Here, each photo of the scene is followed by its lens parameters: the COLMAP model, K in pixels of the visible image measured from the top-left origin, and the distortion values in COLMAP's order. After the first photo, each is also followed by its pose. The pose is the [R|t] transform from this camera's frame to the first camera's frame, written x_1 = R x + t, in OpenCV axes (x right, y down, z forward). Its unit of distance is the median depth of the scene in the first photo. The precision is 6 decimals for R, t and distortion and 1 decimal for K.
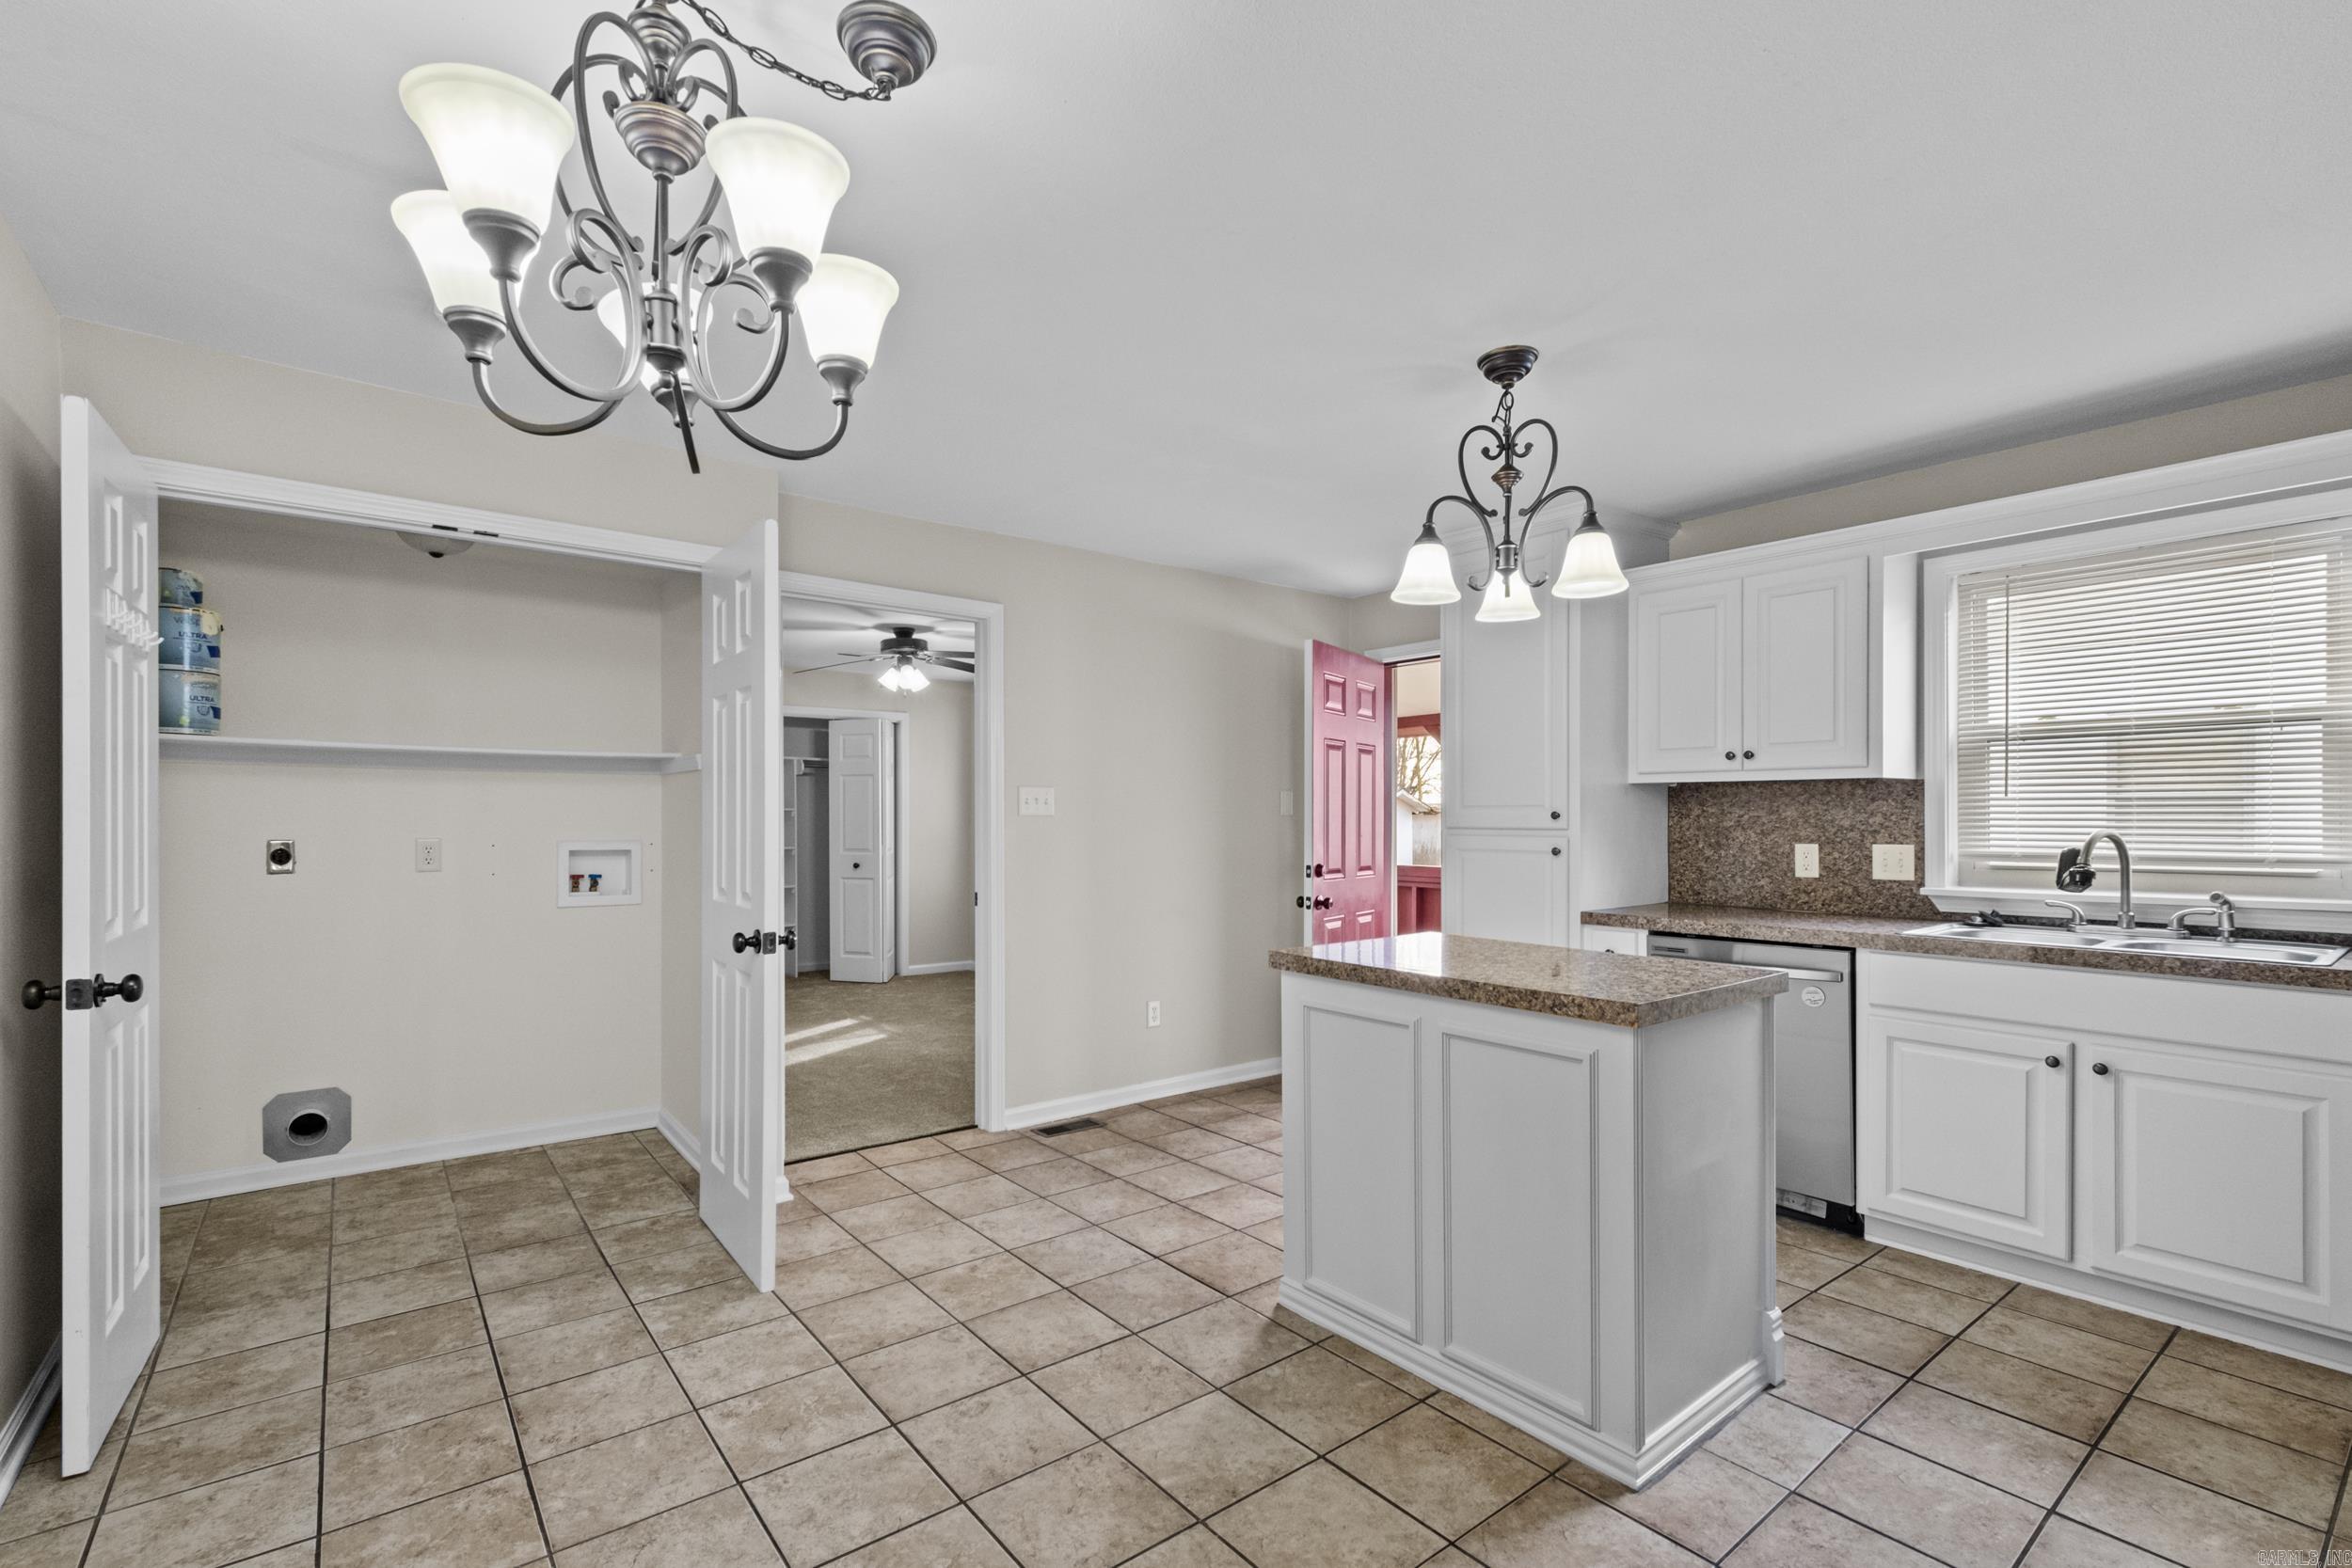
lens RADIAL K [[1040.1, 0, 1173.6], [0, 1040.1, 823.9], [0, 0, 1]] dist [0.003828, 0.001044]
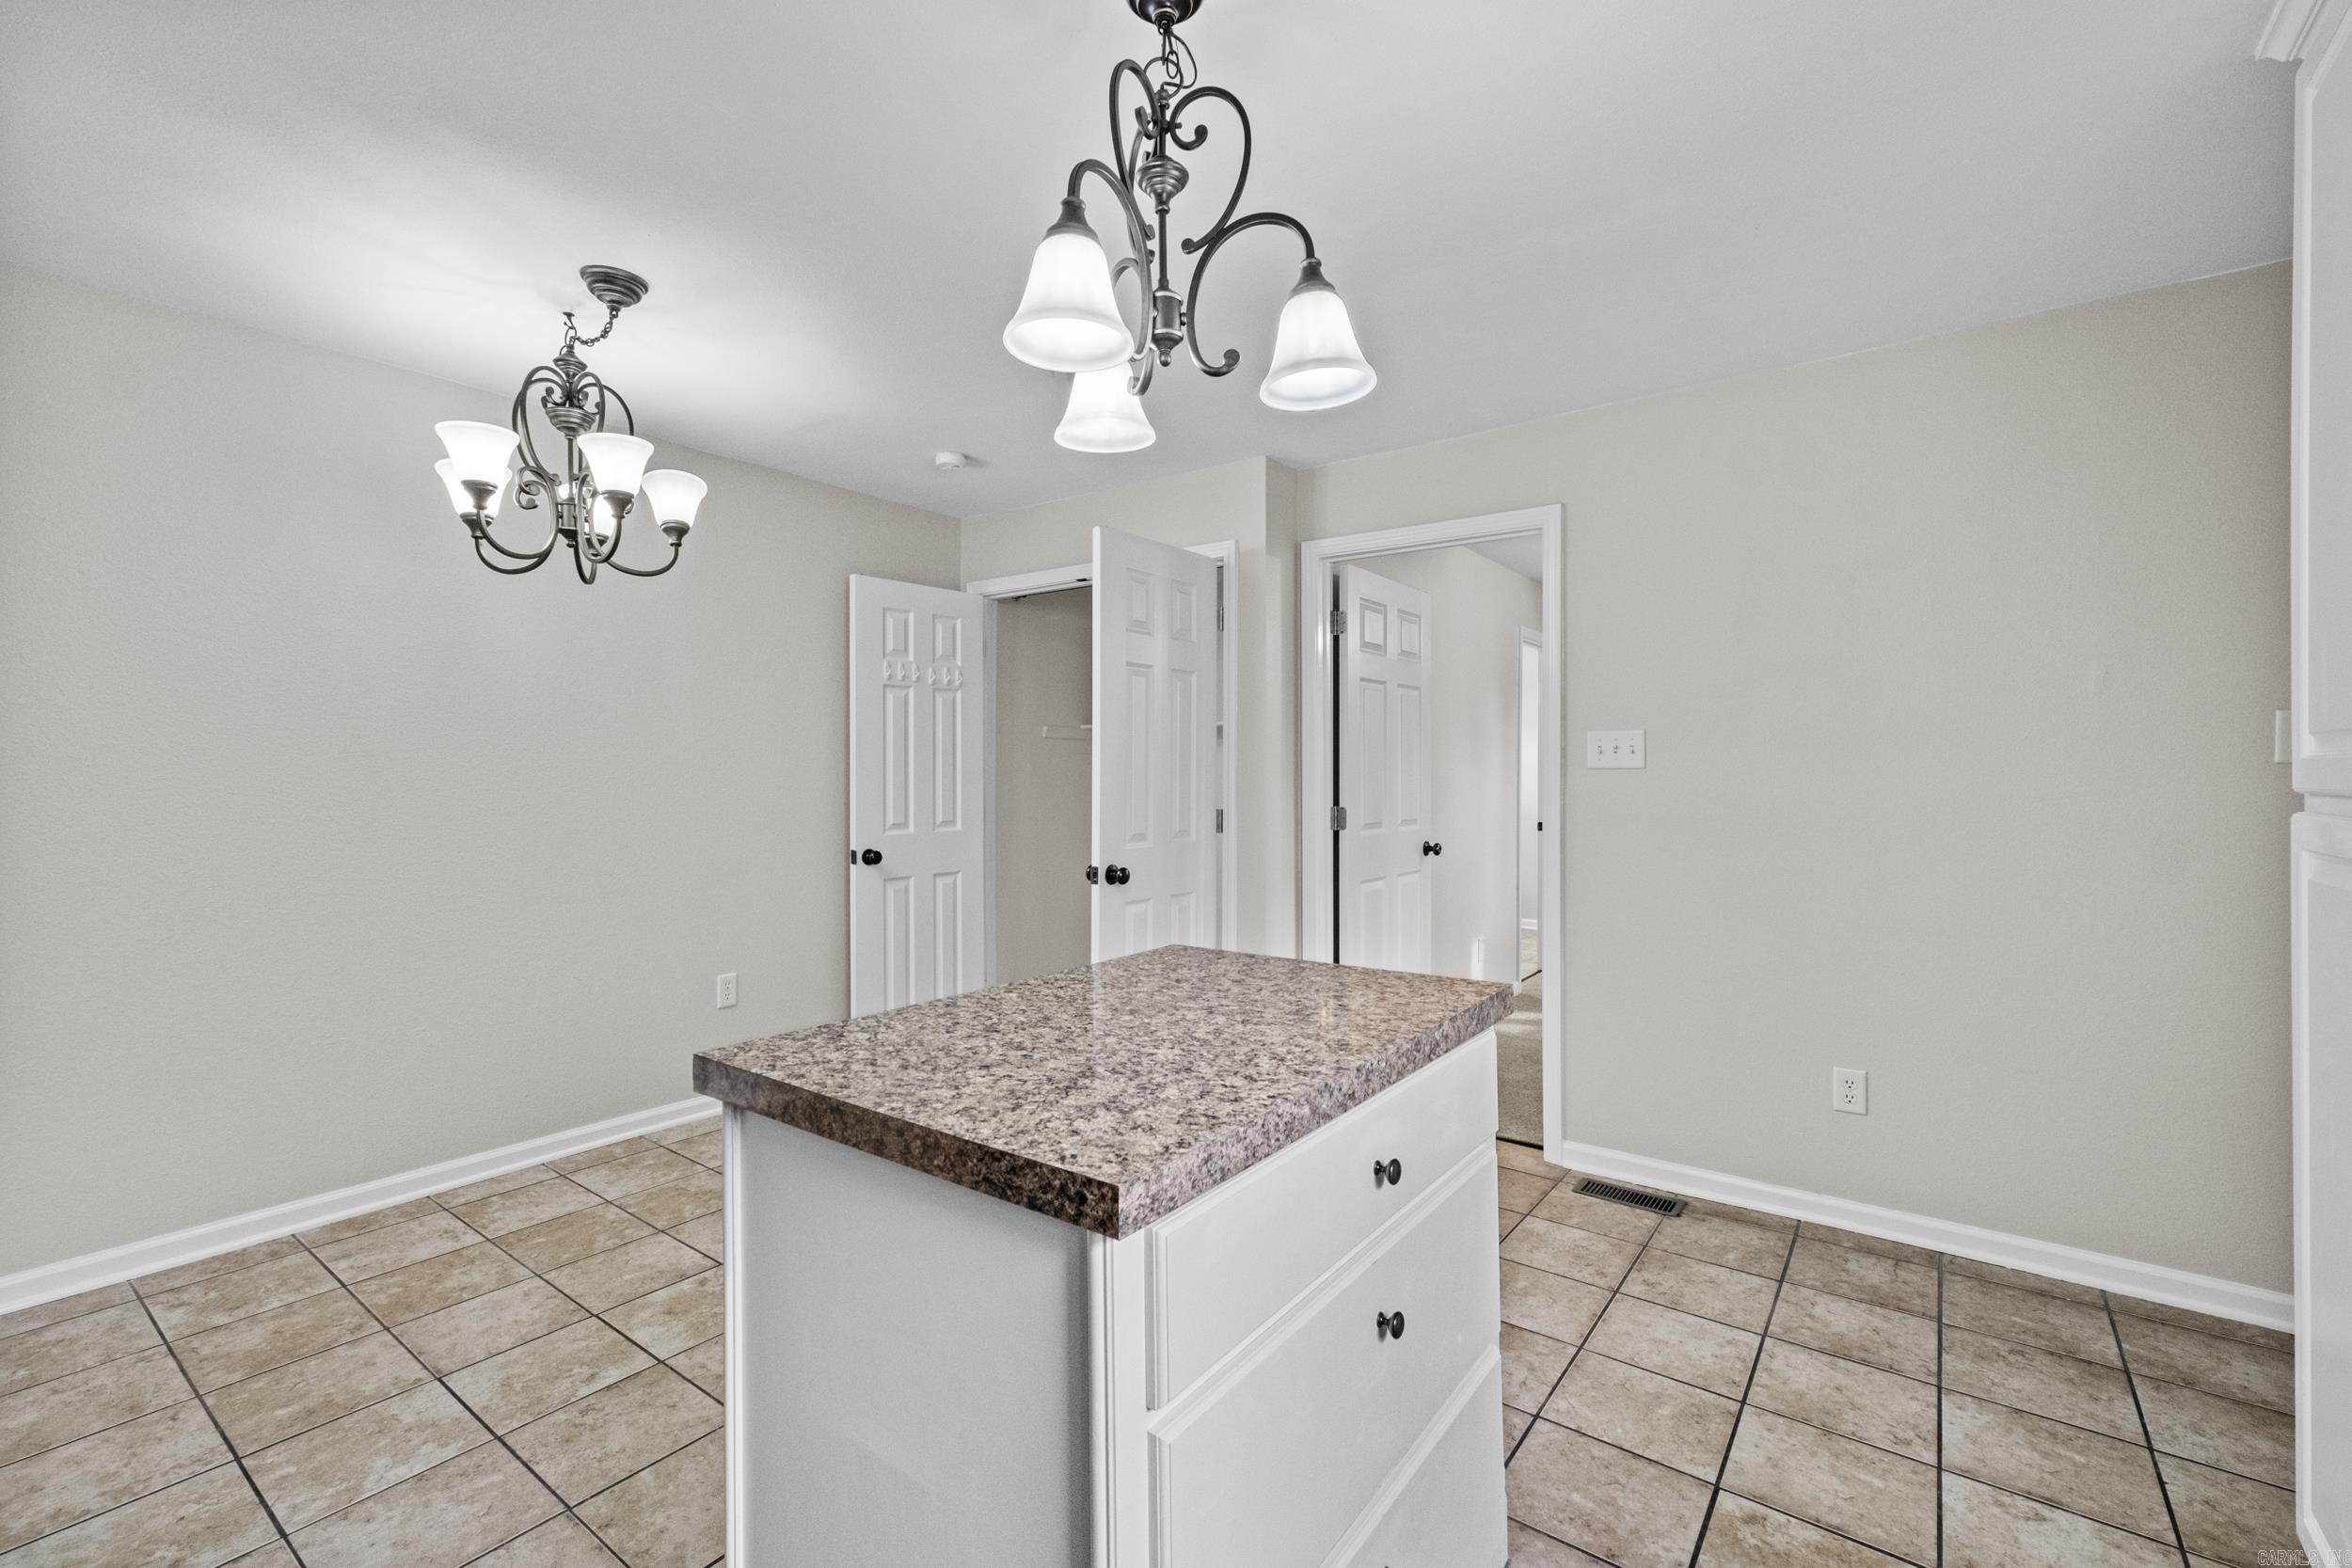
lens RADIAL K [[1040.1, 0, 1170.1], [0, 1040.1, 768.5], [0, 0, 1]] dist [0.003828, 0.001044]
pose [[0.245719, -0.005172, -0.969327, 0.647166], [-0.001782, 0.999982, -0.005788, -0.002910], [0.969340, 0.003150, 0.245705, 0.626291]]
